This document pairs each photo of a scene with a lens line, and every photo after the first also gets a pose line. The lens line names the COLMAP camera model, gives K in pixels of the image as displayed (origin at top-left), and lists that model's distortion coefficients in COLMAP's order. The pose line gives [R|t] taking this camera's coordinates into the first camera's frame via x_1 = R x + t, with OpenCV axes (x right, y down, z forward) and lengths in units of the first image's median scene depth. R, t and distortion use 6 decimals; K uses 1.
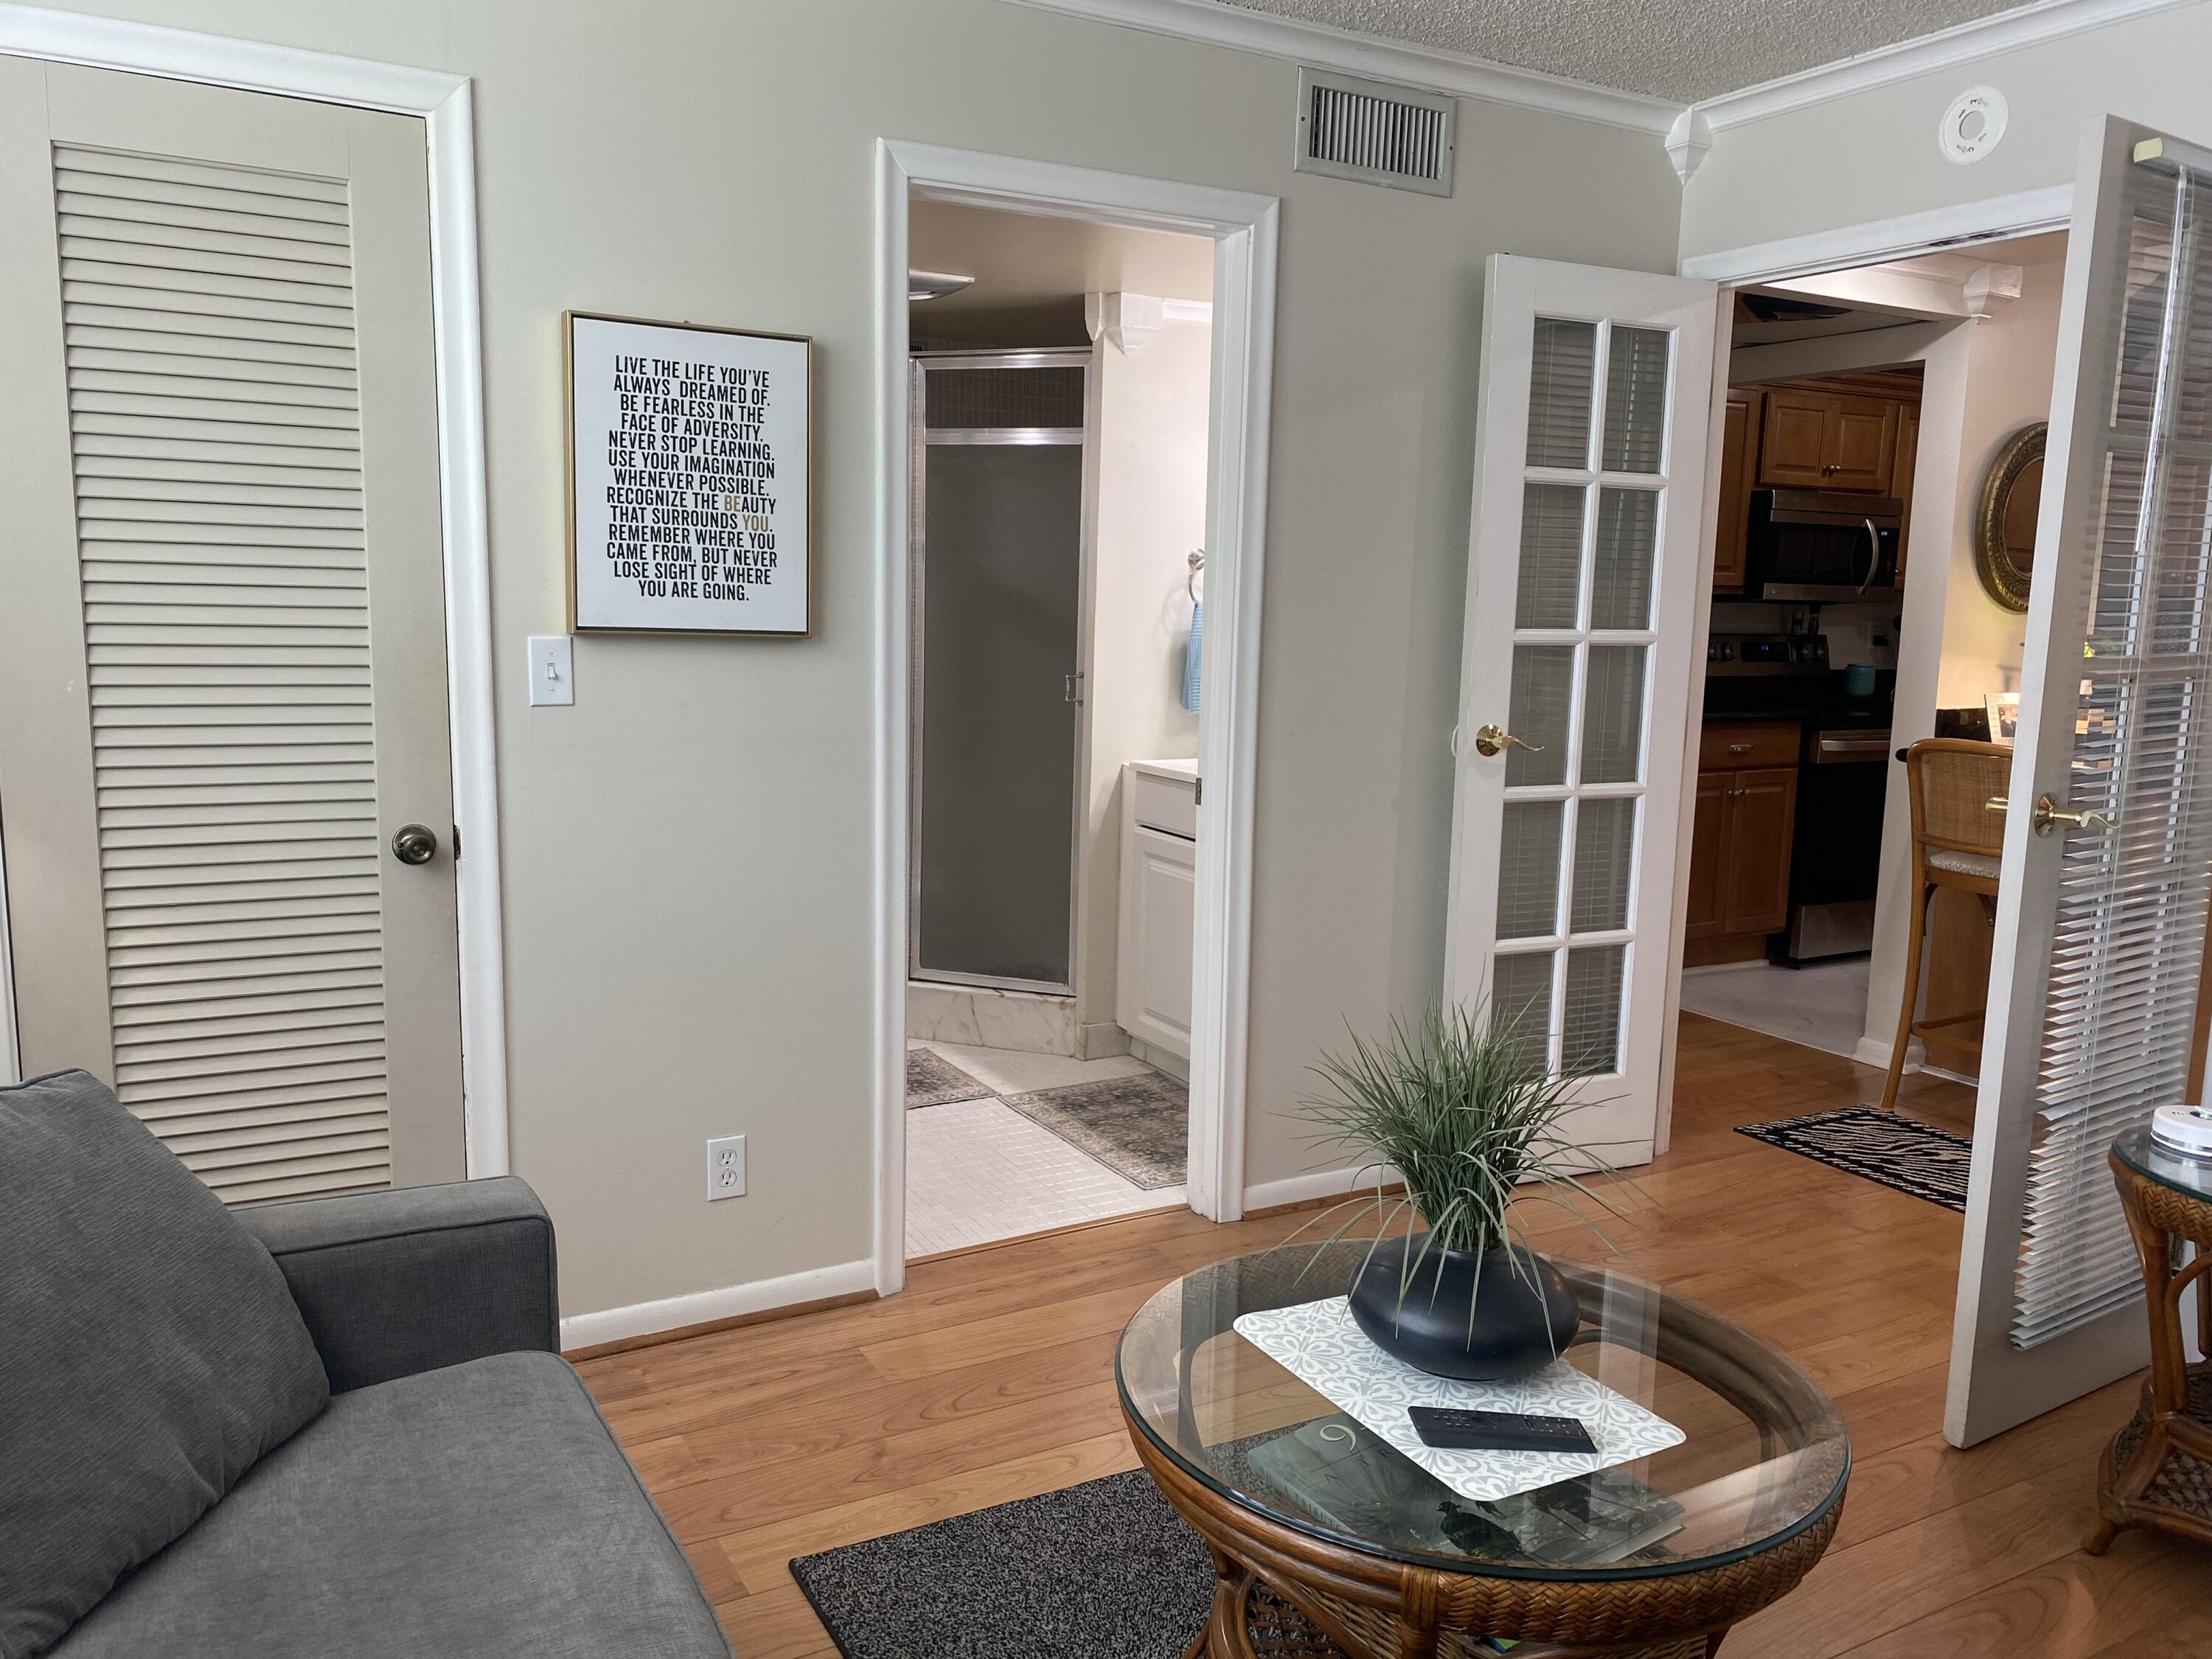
lens RADIAL K [[1689.6, 0, 1104.8], [0, 1689.6, 828.3], [0, 0, 1]] dist [0.011397, 0.001445]
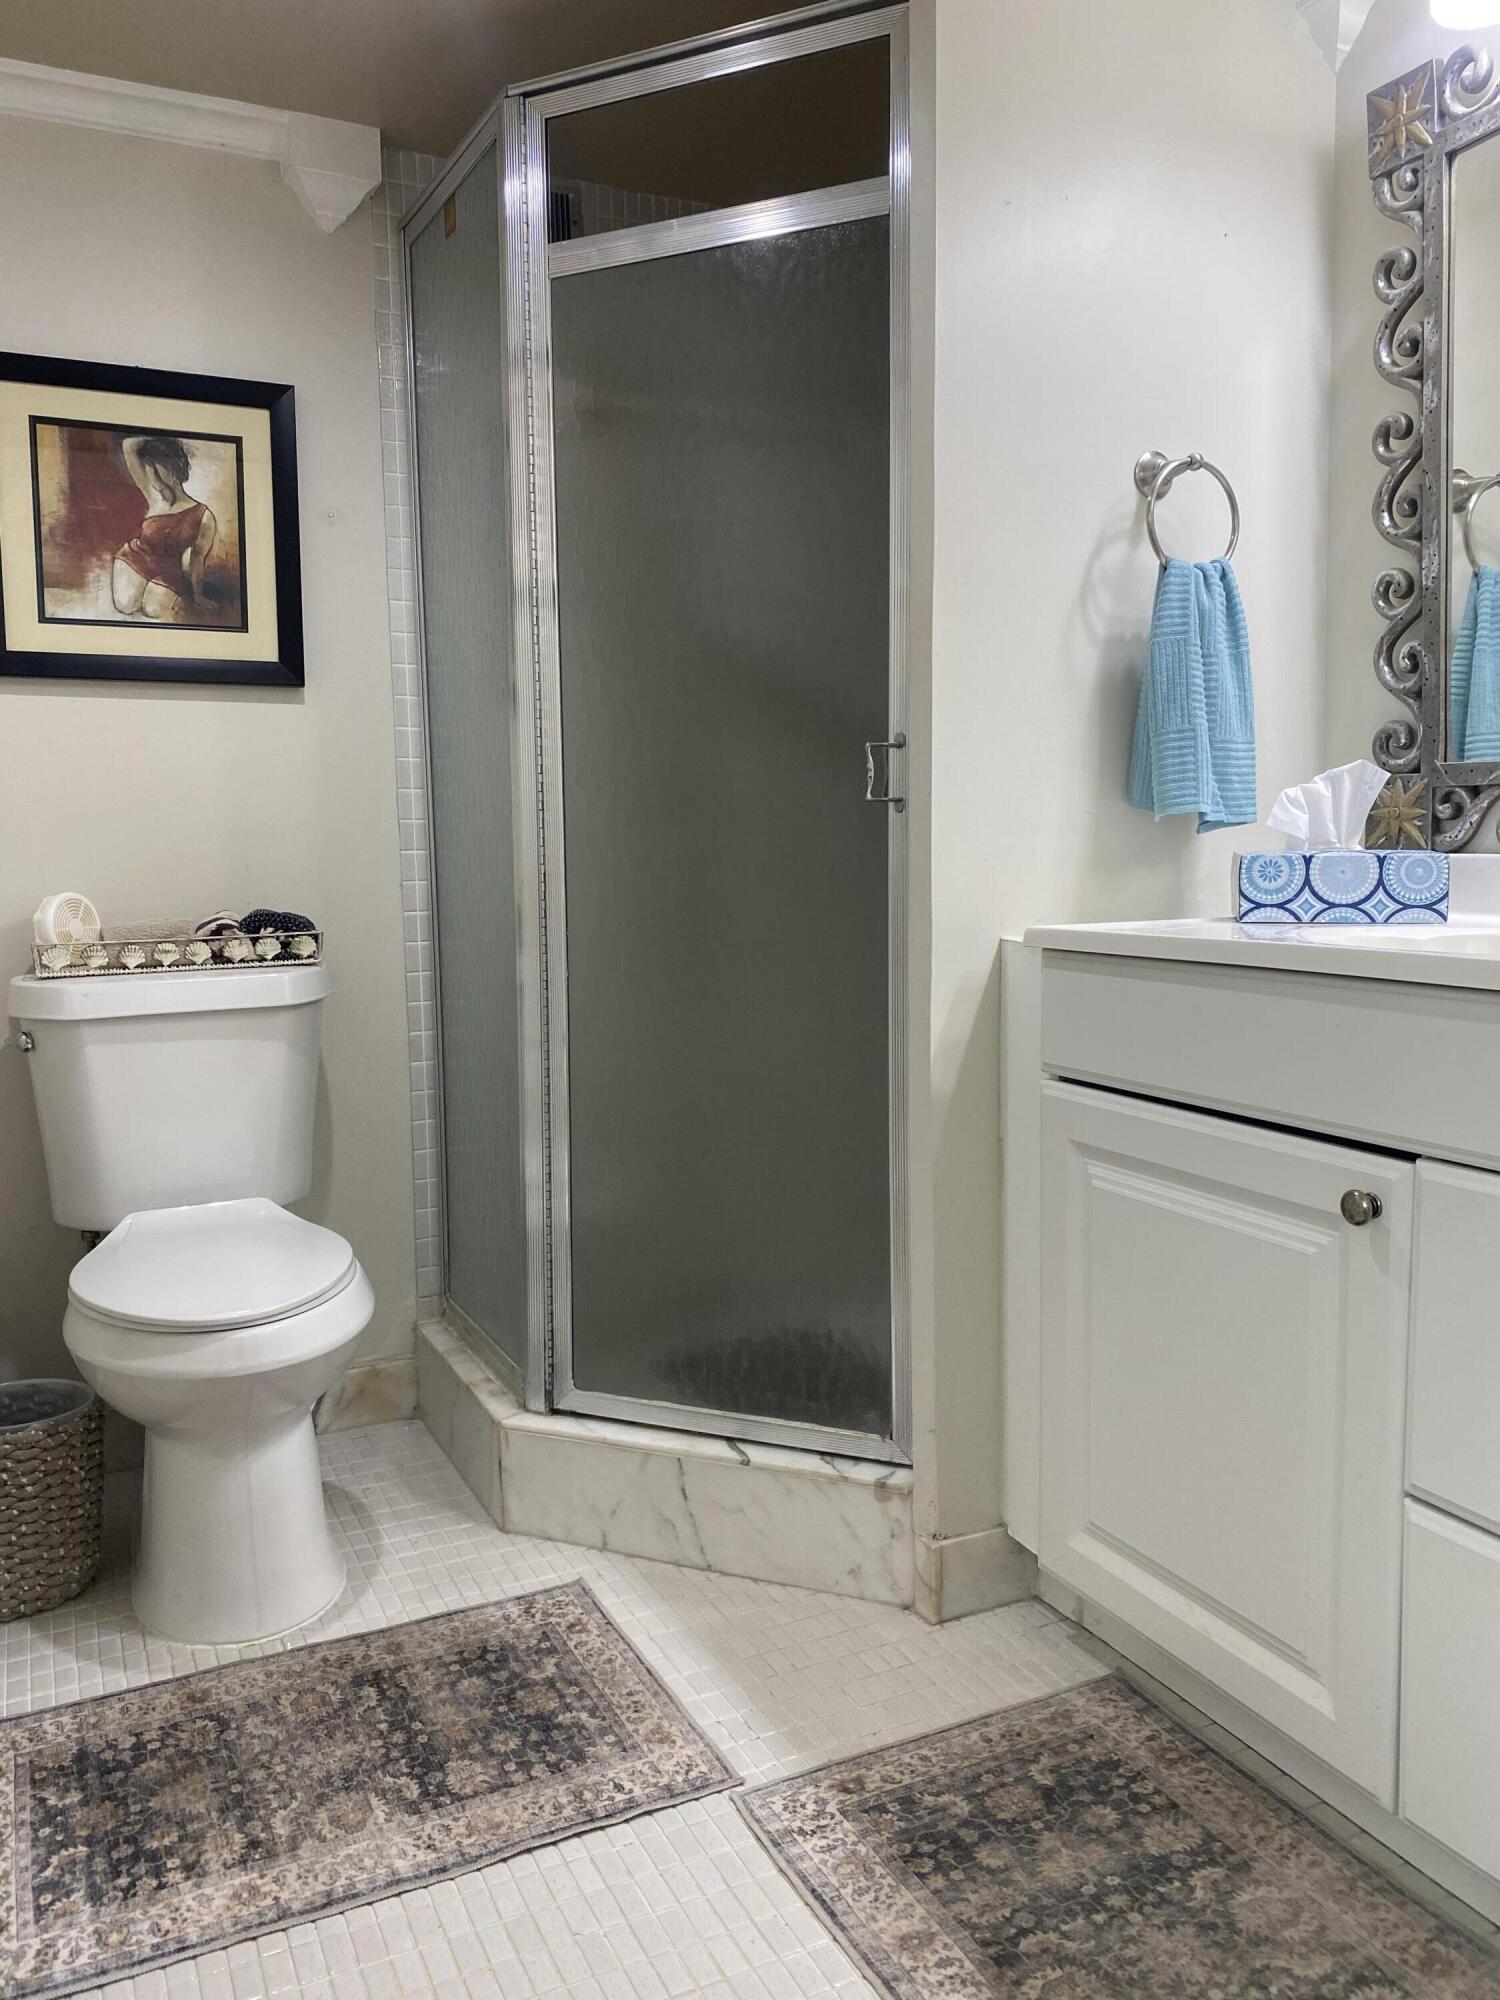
lens RADIAL K [[1527.7, 0, 749.1], [0, 1527.7, 994.7], [0, 0, 1]] dist [0.011397, 0.001445]
pose [[0.996920, -0.032239, -0.071495, -0.027054], [0.029108, 0.998589, -0.044418, -0.007681], [0.072827, 0.042200, 0.996451, 0.599319]]
